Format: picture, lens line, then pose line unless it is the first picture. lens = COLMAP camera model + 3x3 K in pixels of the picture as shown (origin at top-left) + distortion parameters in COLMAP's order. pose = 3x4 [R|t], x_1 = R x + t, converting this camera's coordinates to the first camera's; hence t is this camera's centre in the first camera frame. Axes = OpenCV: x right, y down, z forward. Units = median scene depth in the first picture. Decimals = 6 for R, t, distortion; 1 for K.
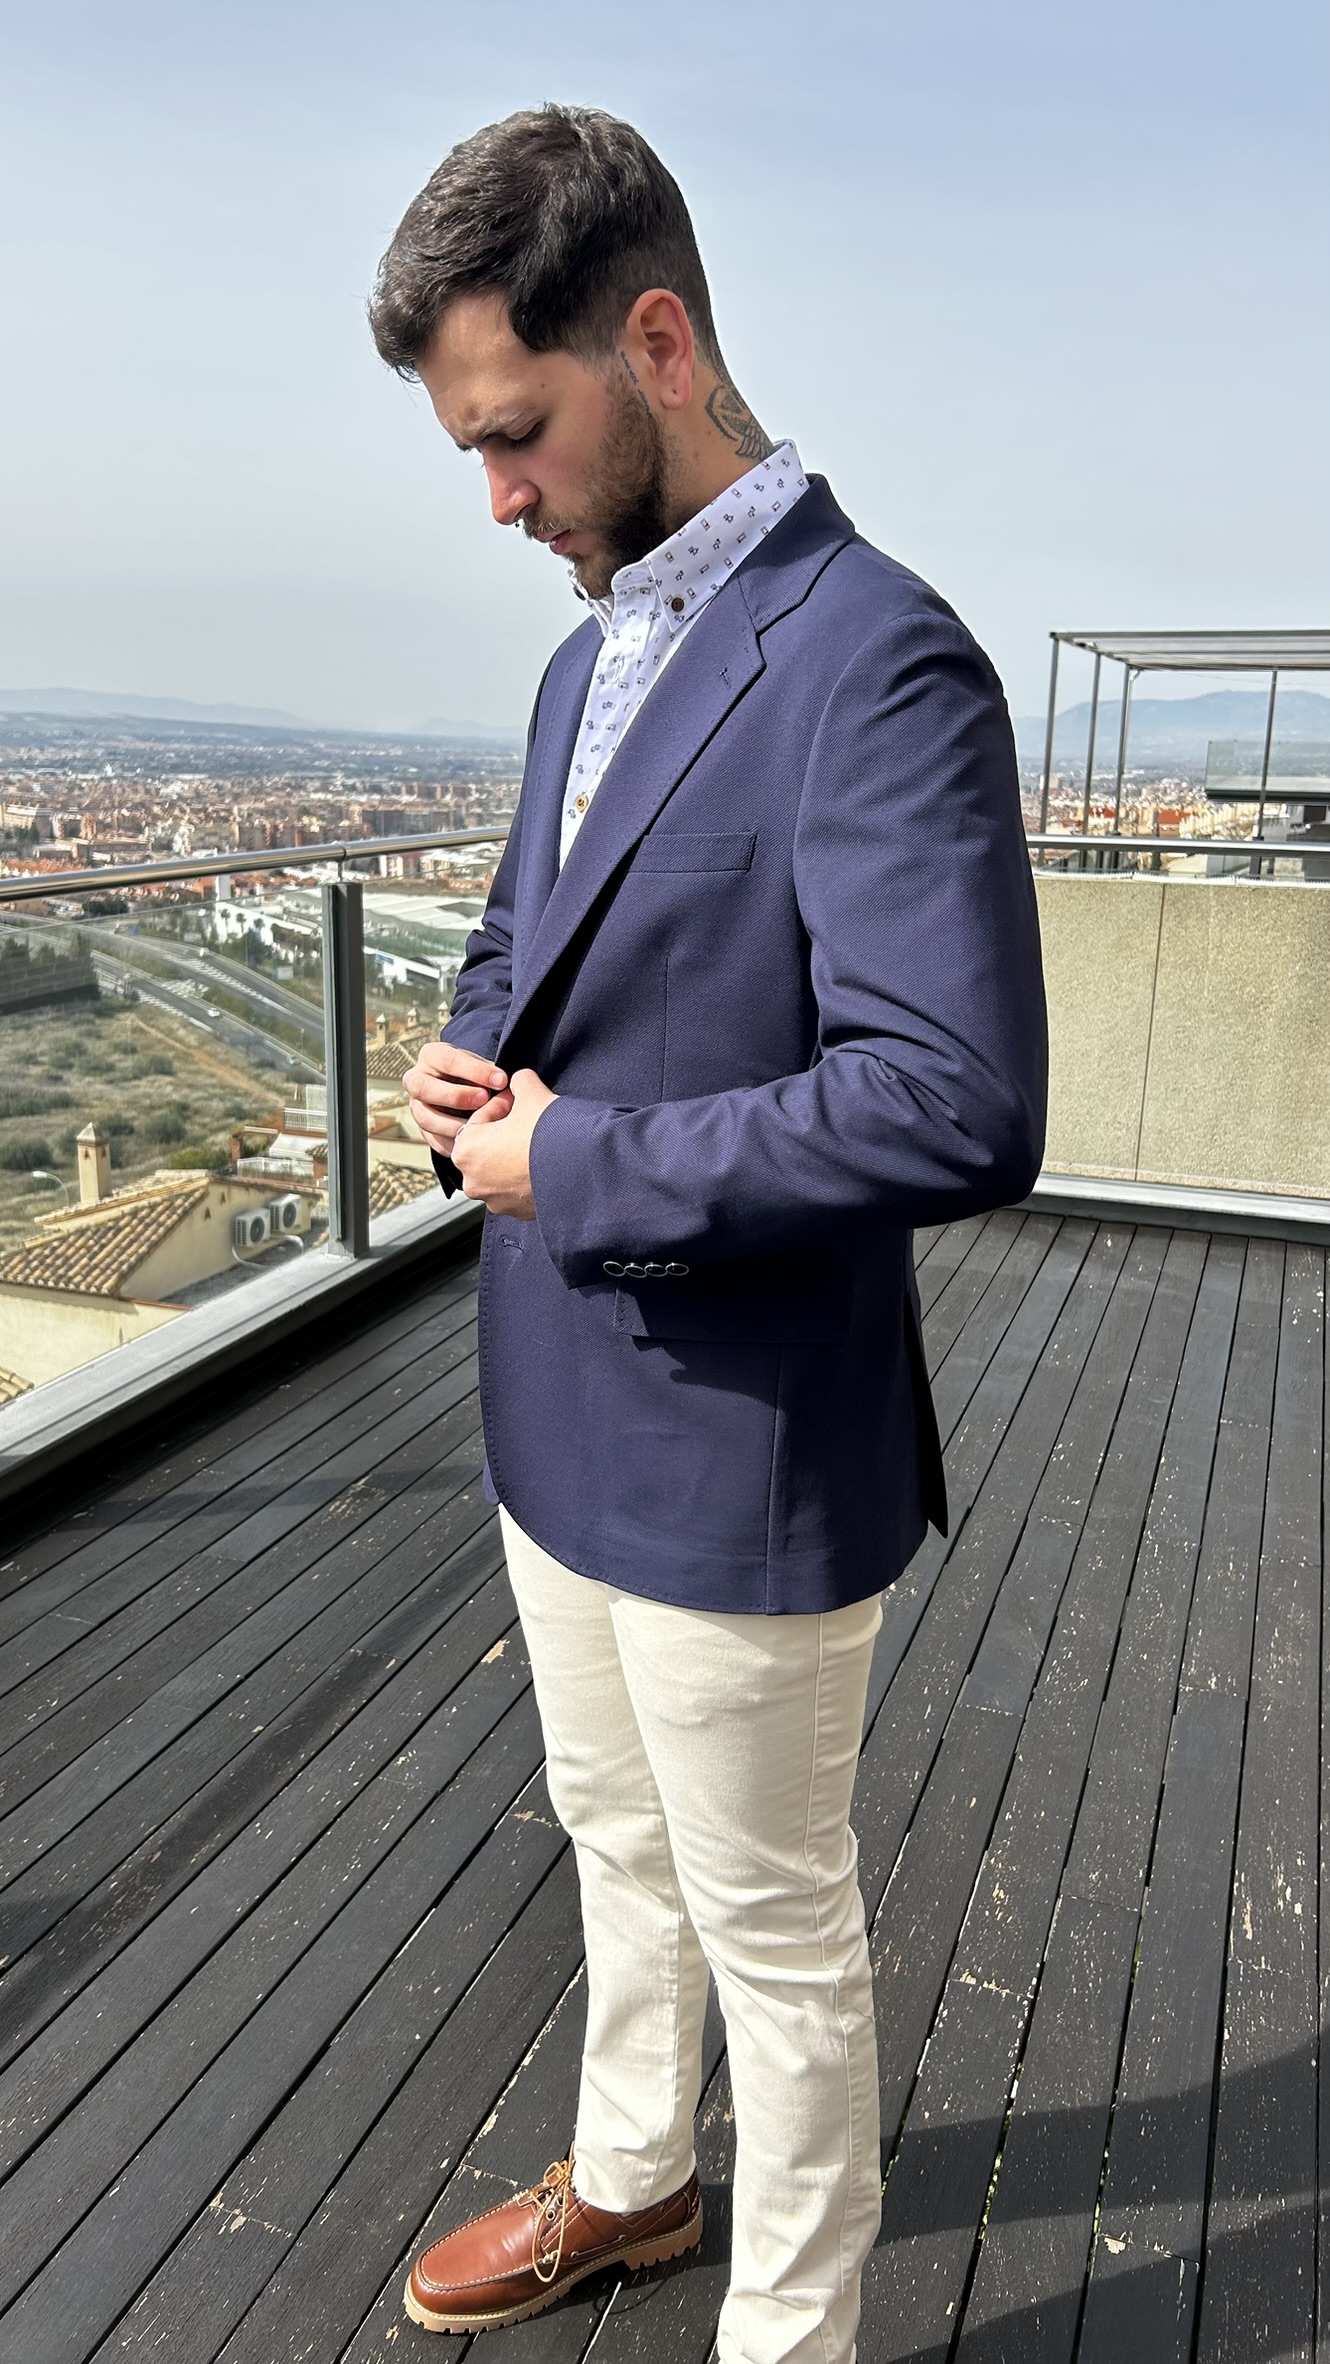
lens RADIAL K [[1757.8, 0, 626.1], [0, 1757.8, 1192.4], [0, 0, 1]] dist [0.043554, -0.032595]
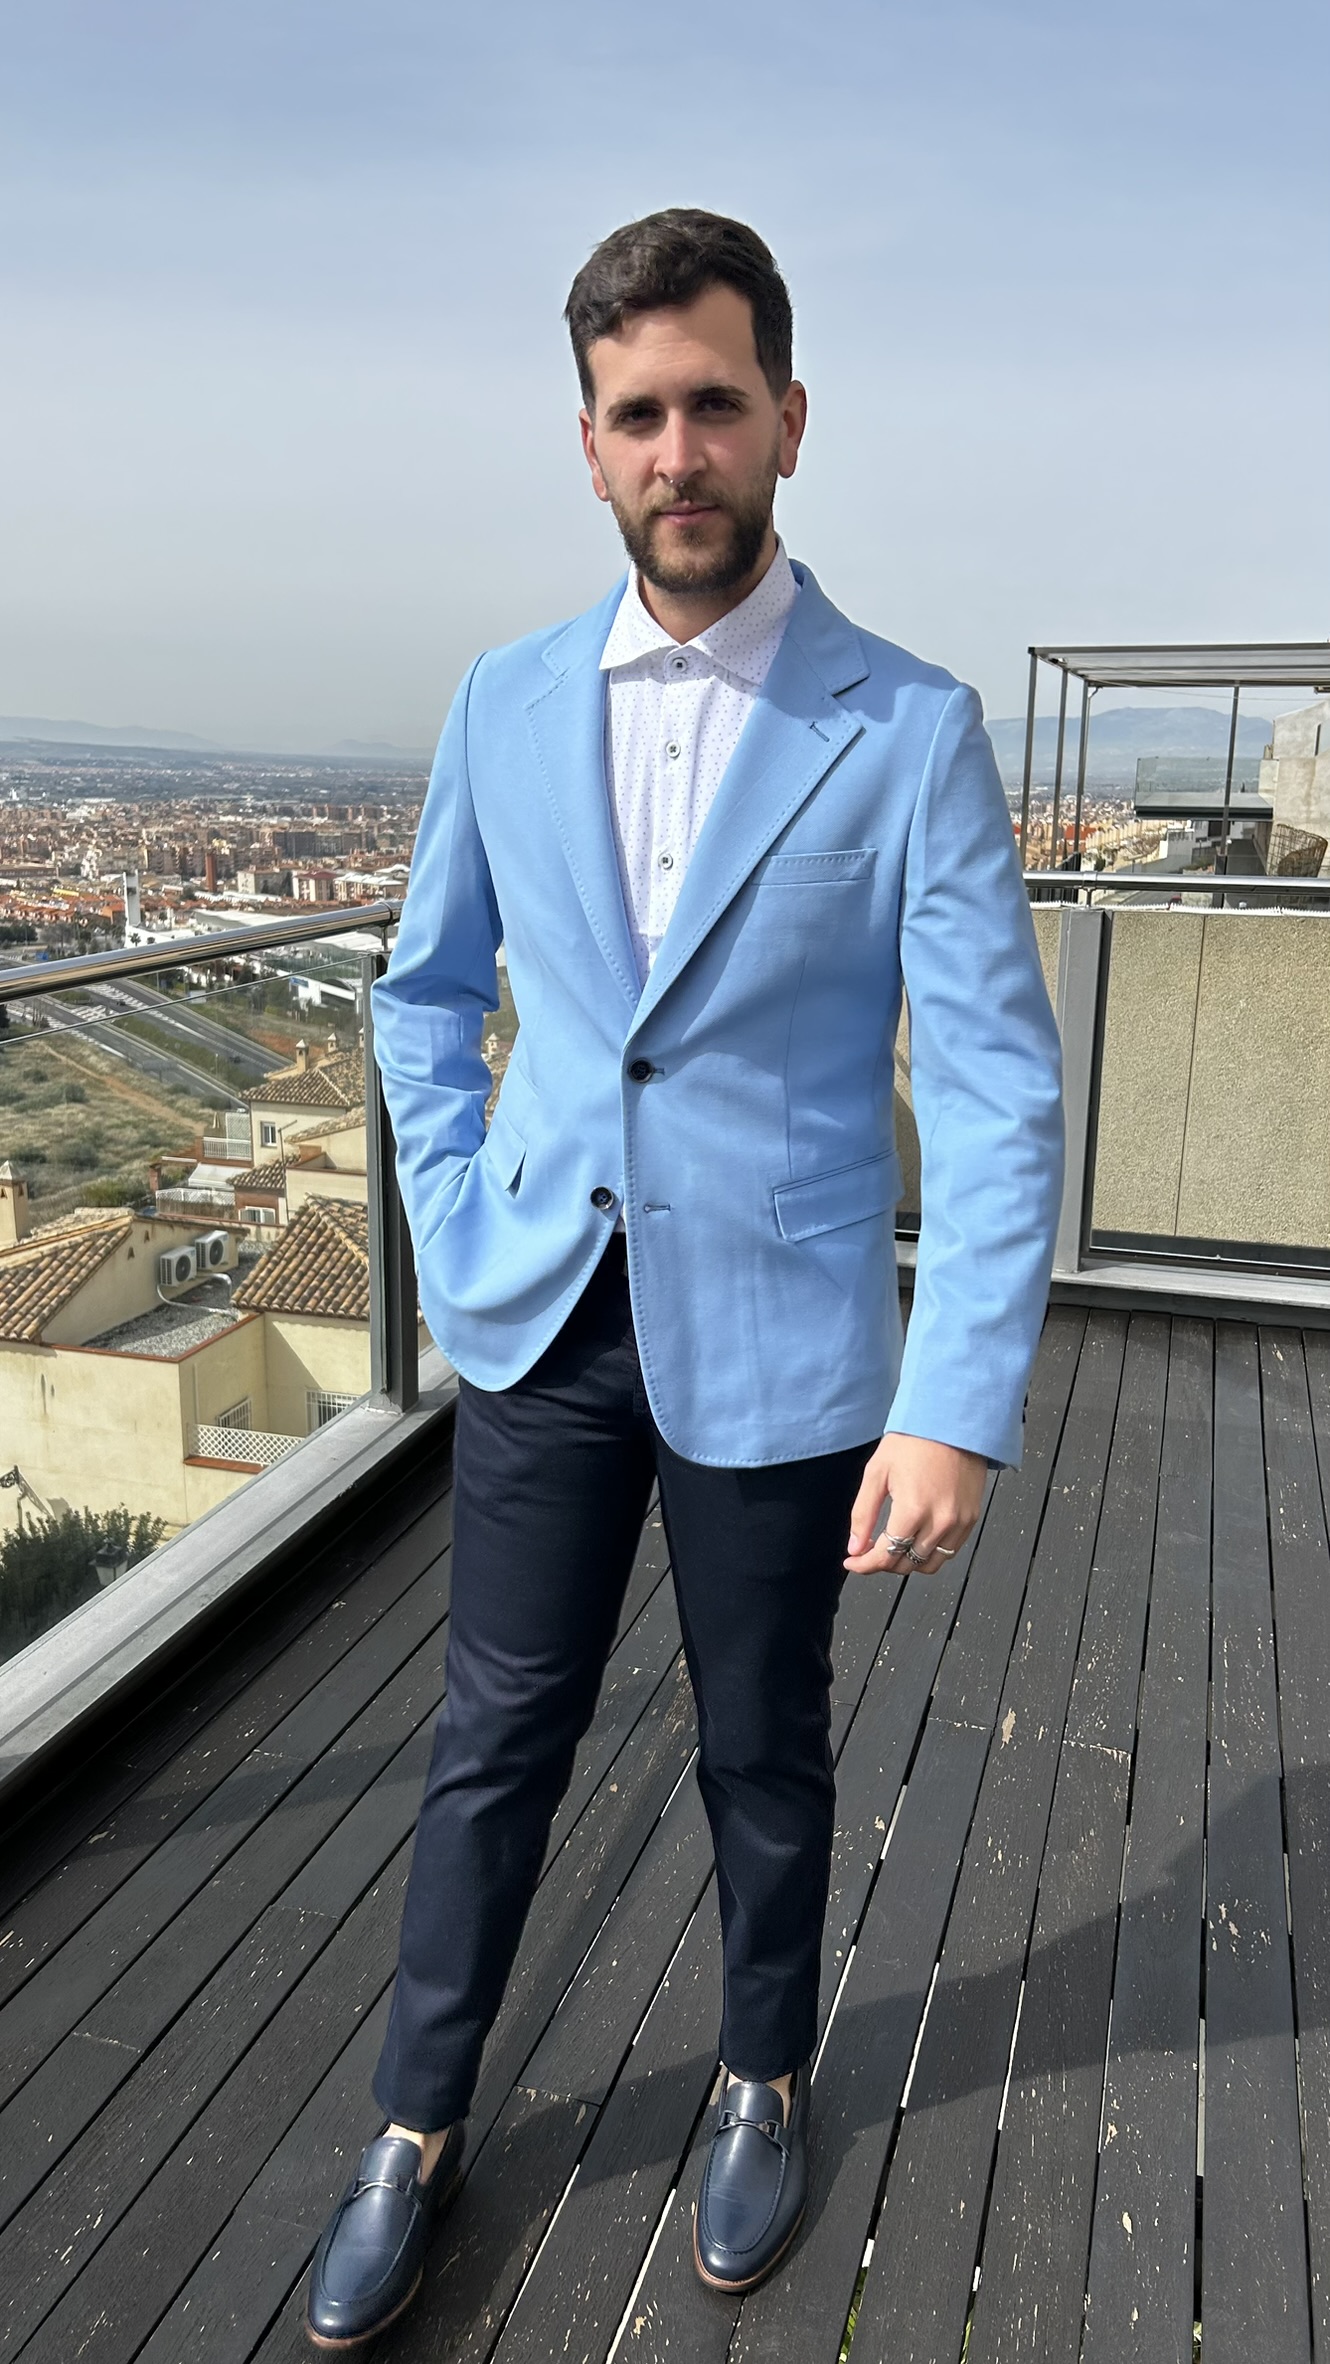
lens RADIAL K [[1757.8, 0, 626.6], [0, 1757.8, 1196.4], [0, 0, 1]] dist [0.043554, -0.032595]
pose [[0.998774, -0.019251, 0.045611, -0.074477], [0.019635, 0.999775, -0.008005, -0.046033], [-0.045446, 0.008891, 0.998927, 0.159560]]
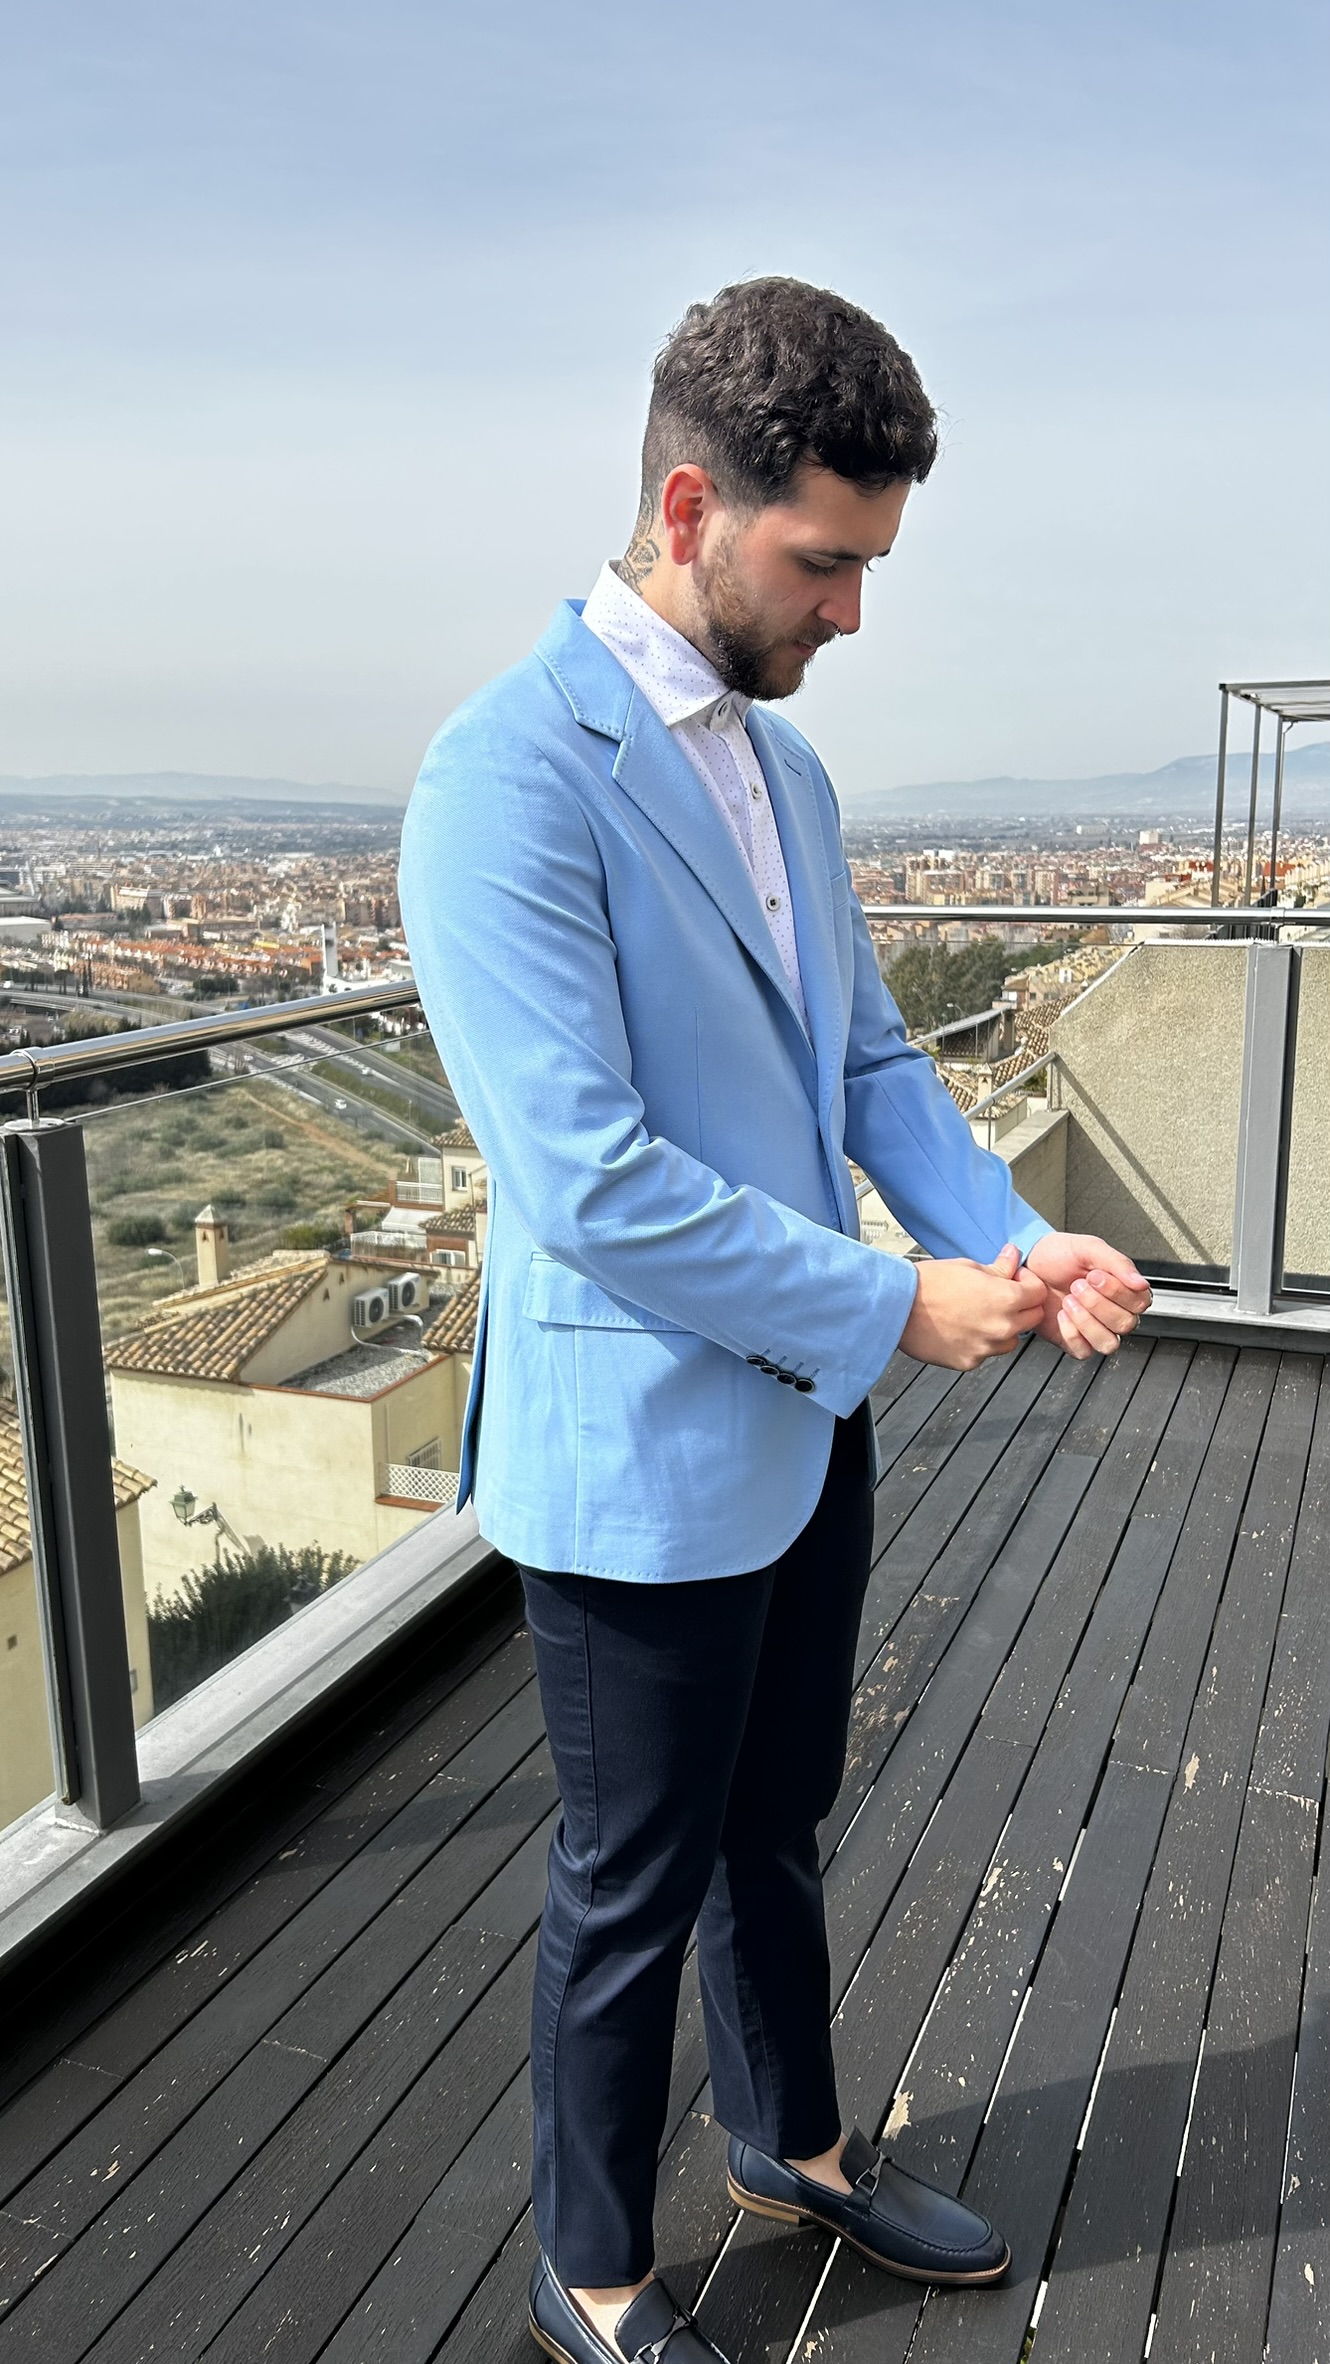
lens RADIAL K [[1757.8, 0, 668.6], [0, 1757.8, 1192.7], [0, 0, 1]] dist [0.043554, -0.032595]
pose [[0.999163, -0.019421, -0.035995, -0.071372], [0.018106, 0.999170, -0.036501, -0.043808], [0.036674, 0.035819, 0.998685, 0.150367]]
